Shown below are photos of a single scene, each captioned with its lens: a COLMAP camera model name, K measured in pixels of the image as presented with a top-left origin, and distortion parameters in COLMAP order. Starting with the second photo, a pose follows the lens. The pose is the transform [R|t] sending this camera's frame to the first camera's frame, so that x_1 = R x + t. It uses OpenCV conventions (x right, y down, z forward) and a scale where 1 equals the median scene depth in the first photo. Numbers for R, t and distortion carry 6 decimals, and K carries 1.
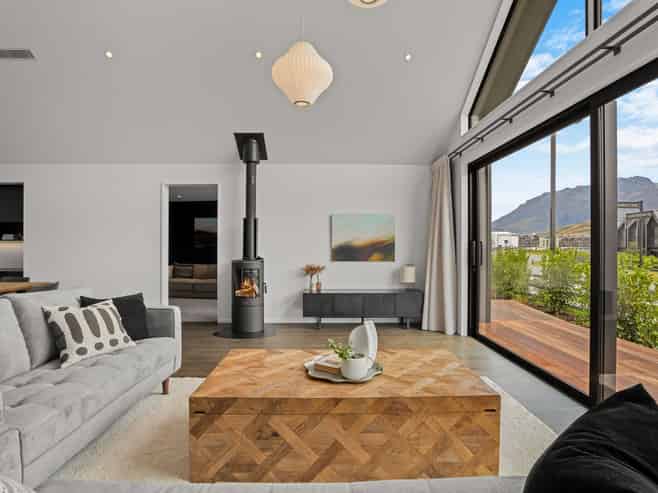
lens RADIAL K [[338.2, 0, 329.3], [0, 338.2, 241.7], [0, 0, 1]] dist [-0.033229, 0.001604]
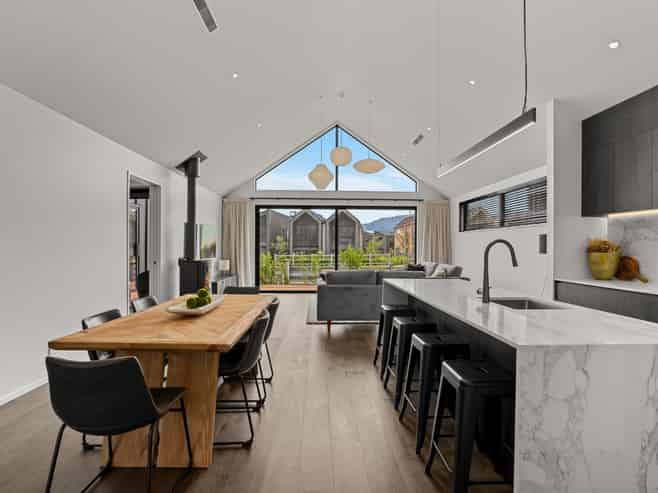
lens RADIAL K [[338.2, 0, 329.7], [0, 338.2, 249.9], [0, 0, 1]] dist [-0.033229, 0.001604]
pose [[-0.014980, -0.012316, 0.999812, -1.394817], [-0.016923, 0.999784, 0.012062, -0.003722], [-0.999745, -0.016739, -0.015185, 0.539867]]
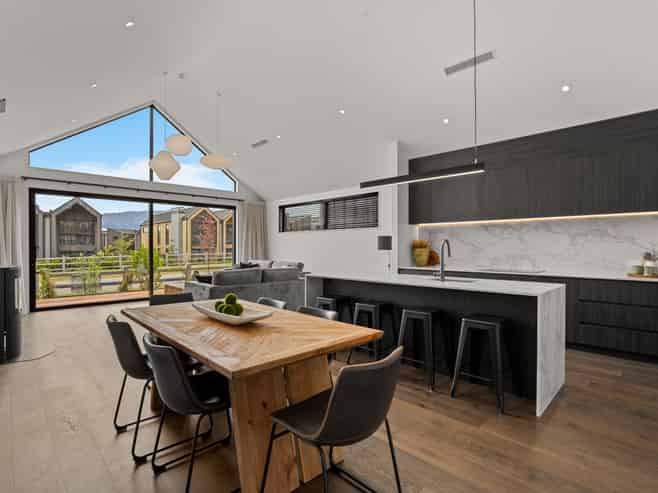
lens RADIAL K [[338.2, 0, 334.7], [0, 338.2, 252.9], [0, 0, 1]] dist [-0.033229, 0.001604]
pose [[-0.696387, -0.014881, 0.717512, -1.286189], [-0.010709, 0.999889, 0.010343, 0.006263], [-0.717587, -0.000481, -0.696469, 0.937852]]
